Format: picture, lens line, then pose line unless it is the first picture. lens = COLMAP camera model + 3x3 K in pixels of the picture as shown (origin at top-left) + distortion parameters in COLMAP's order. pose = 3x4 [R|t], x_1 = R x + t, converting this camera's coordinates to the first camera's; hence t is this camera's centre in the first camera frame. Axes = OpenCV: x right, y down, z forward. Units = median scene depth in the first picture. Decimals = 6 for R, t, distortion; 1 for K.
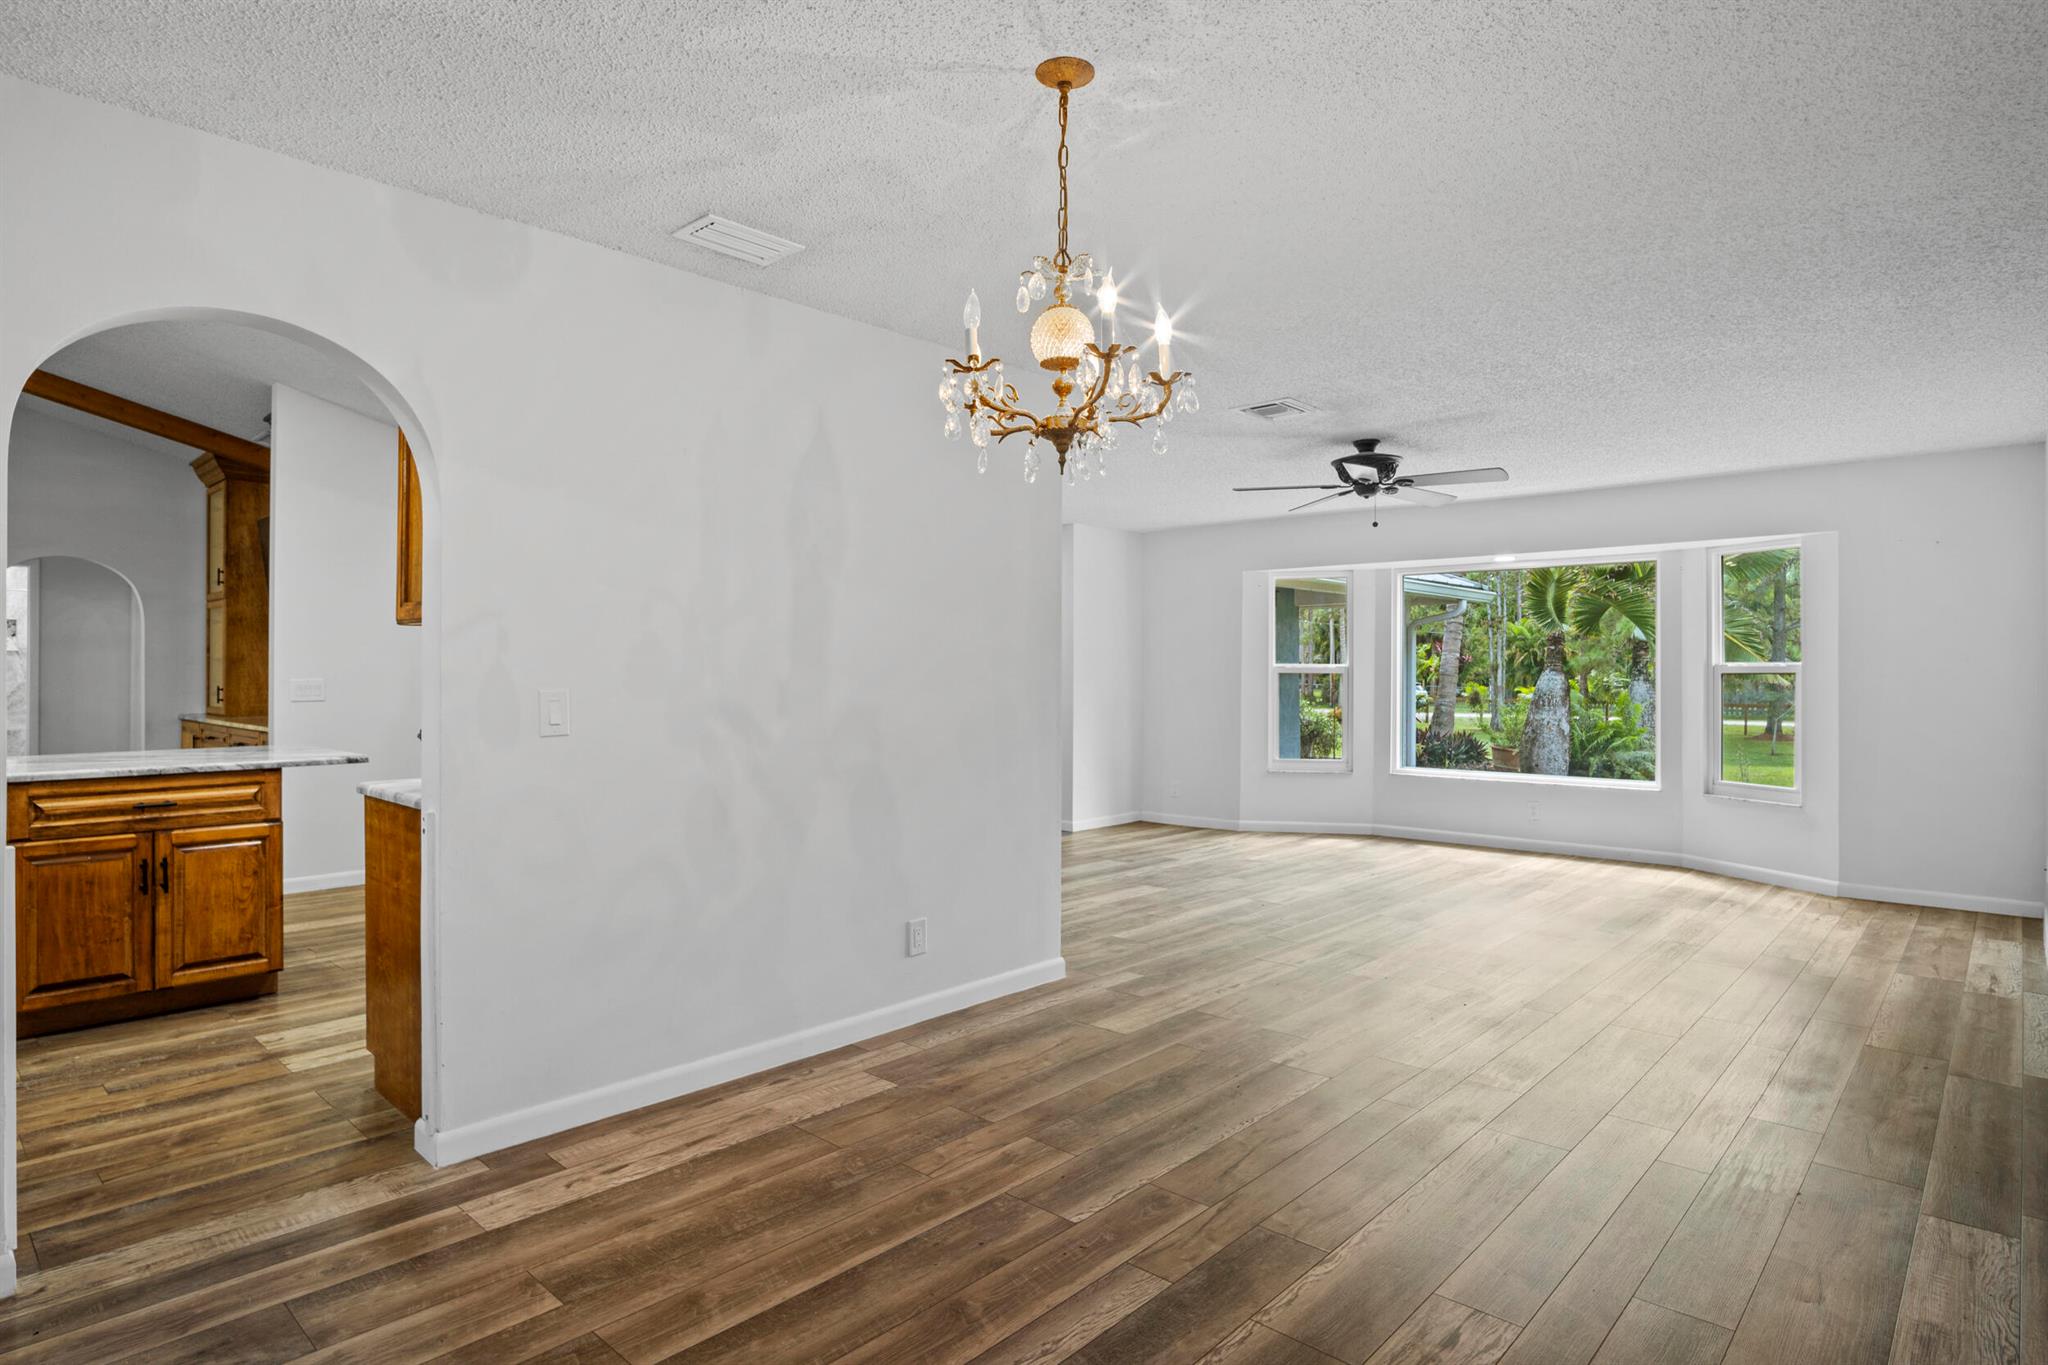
lens RADIAL K [[1097.0, 0, 1017.6], [0, 1097.0, 680.1], [0, 0, 1]] dist [-0.023059, -0.000314]
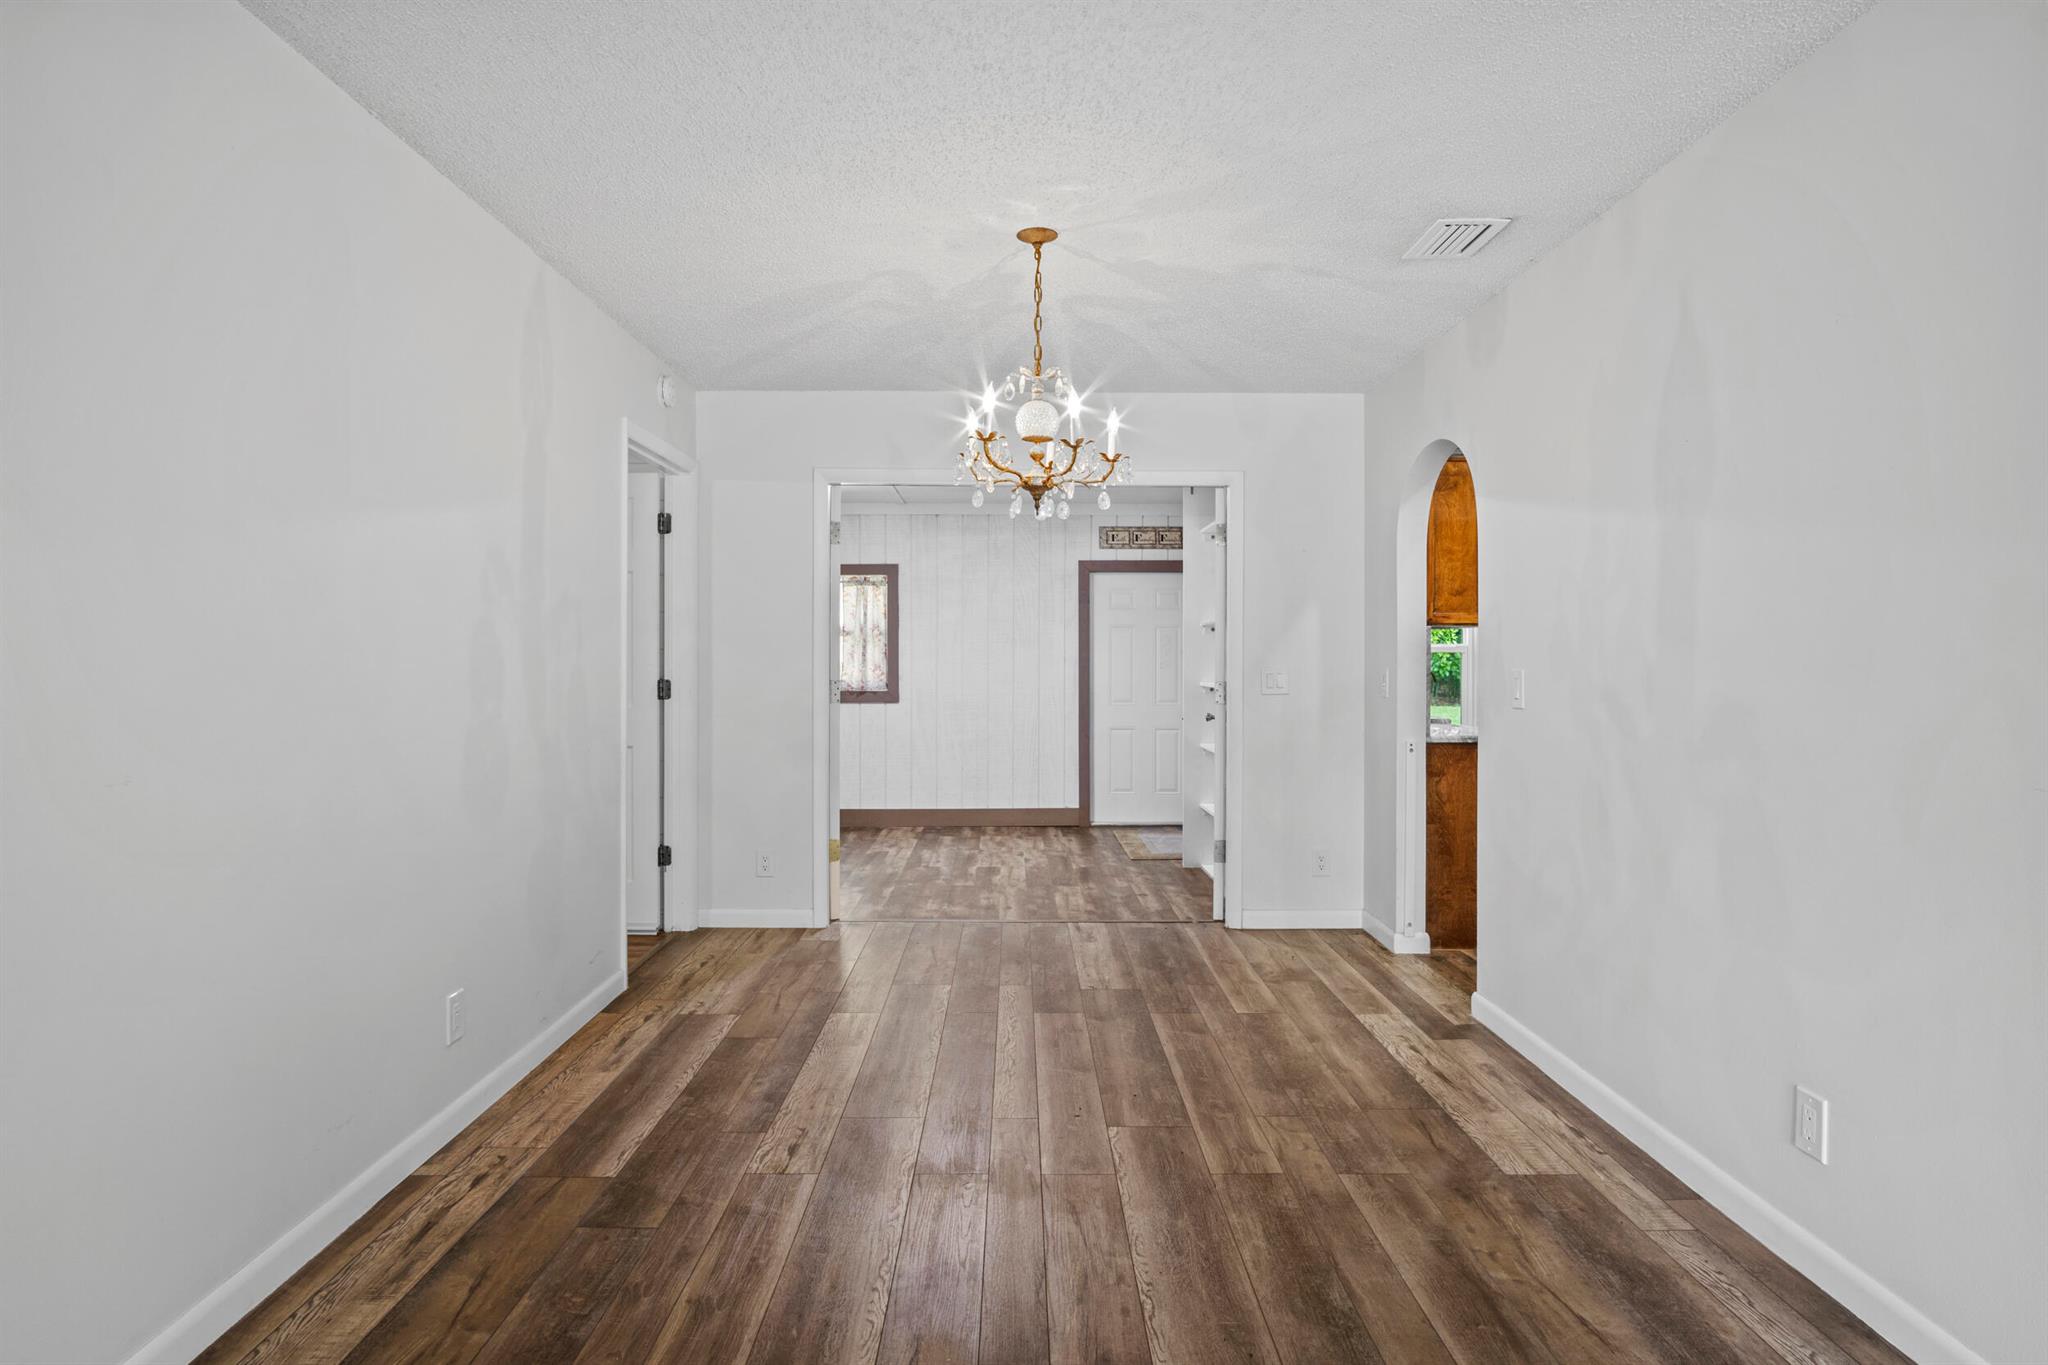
lens RADIAL K [[1111.0, 0, 1015.6], [0, 1111.0, 647.9], [0, 0, 1]] dist [-0.022515, 0.000987]
pose [[-0.730063, -0.010676, -0.683296, 0.691116], [-0.009362, 0.999940, -0.005621, -0.001033], [0.683315, 0.002294, -0.730120, 1.326897]]
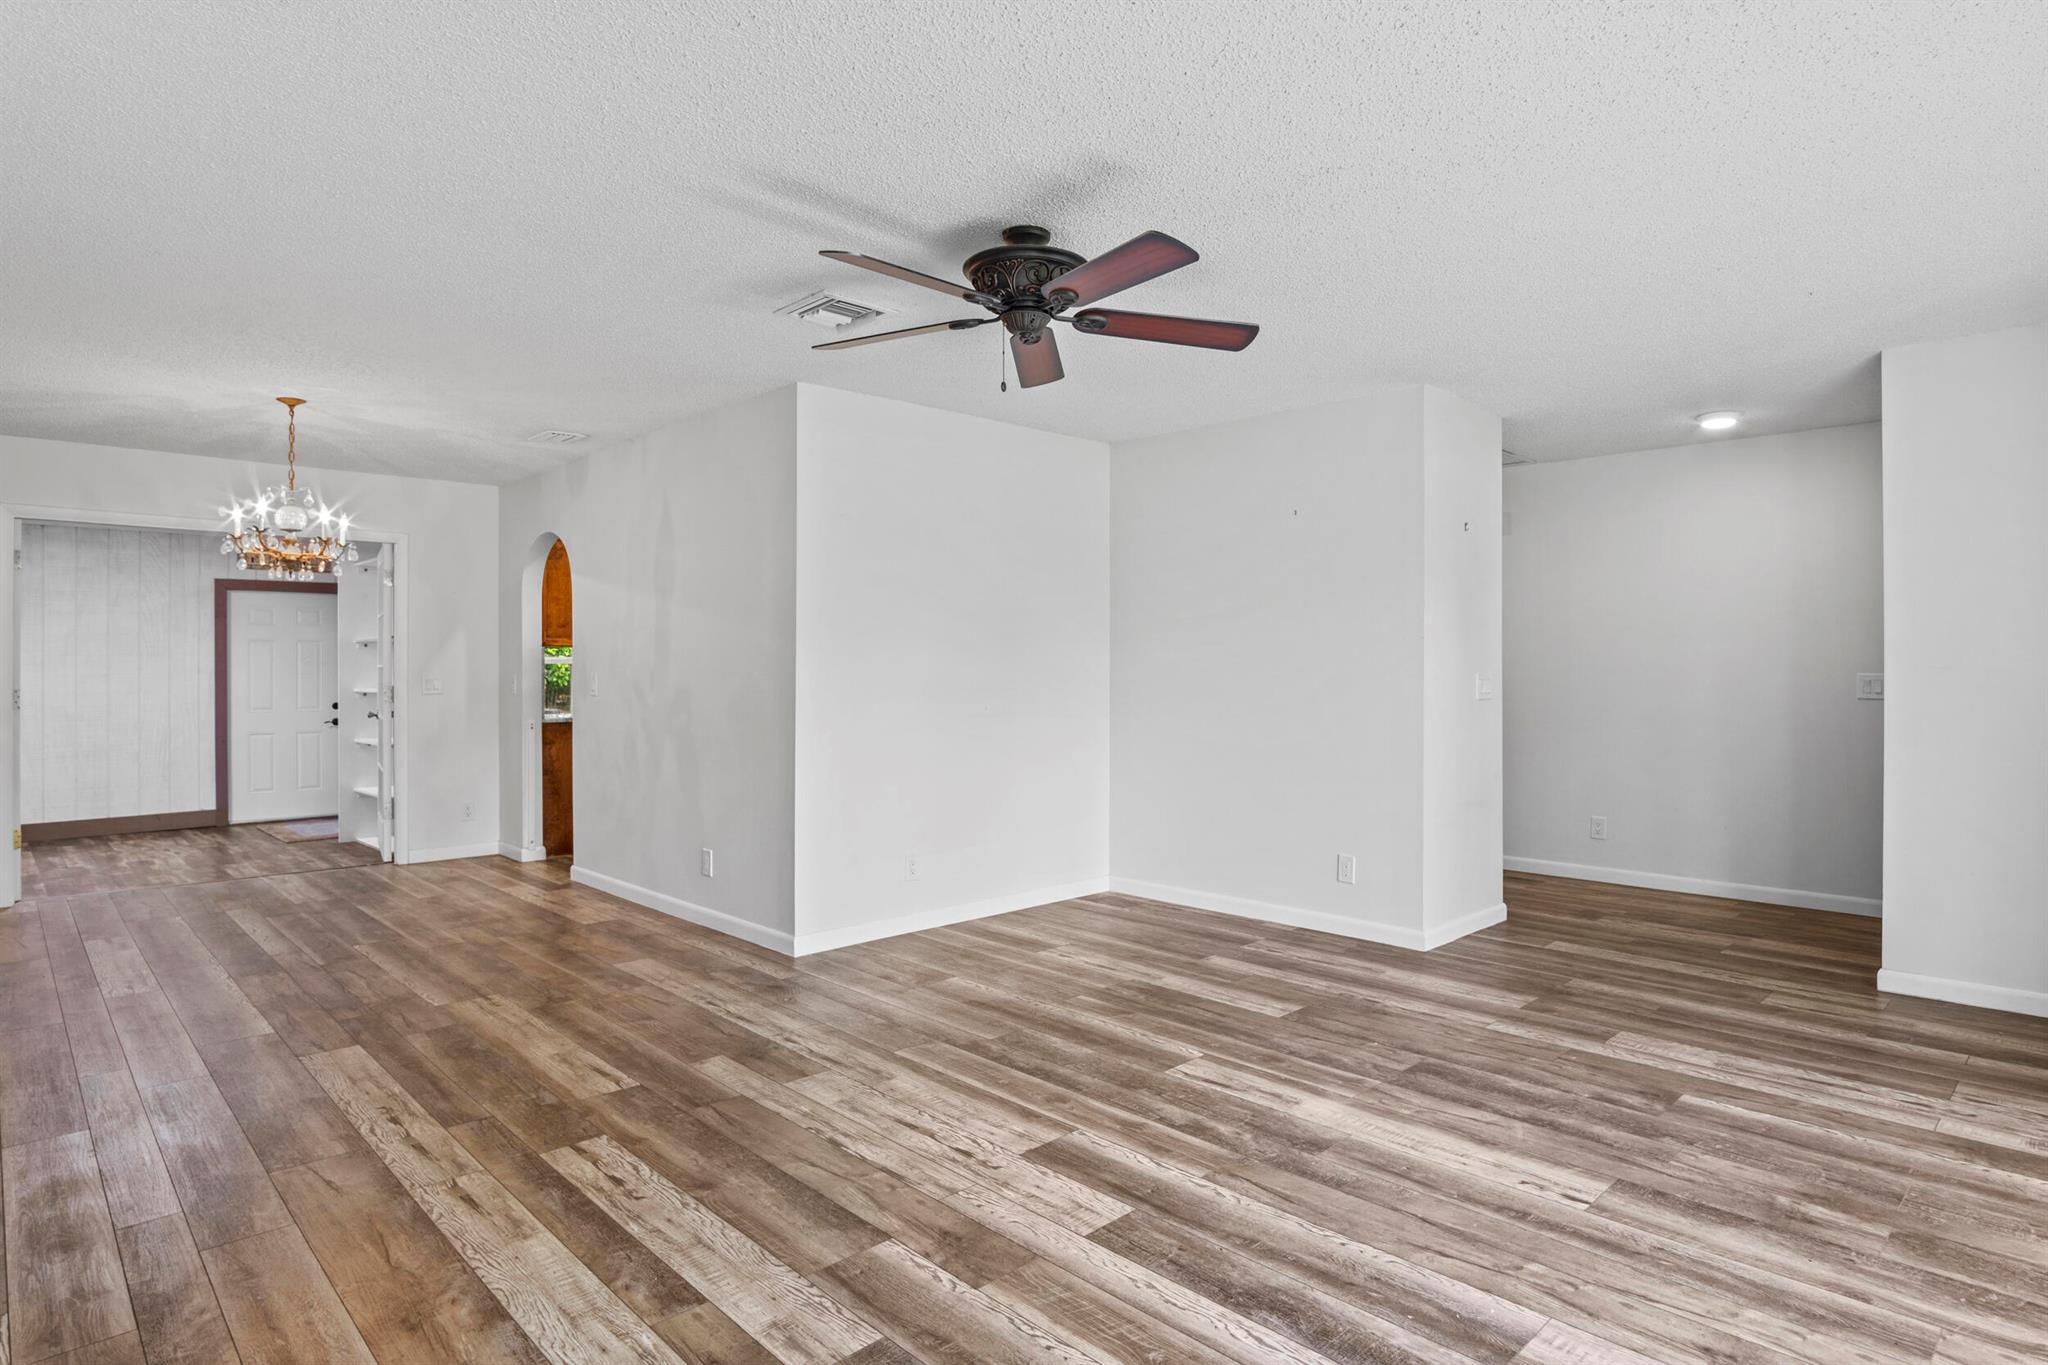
lens RADIAL K [[1114.1, 0, 1022.8], [0, 1114.1, 674.7], [0, 0, 1]] dist [-0.027247, 0.002045]
pose [[-0.056082, 0.003132, -0.998421, 1.447353], [-0.005033, 0.999981, 0.003419, 0.000422], [0.998413, 0.005217, -0.056066, 1.710862]]
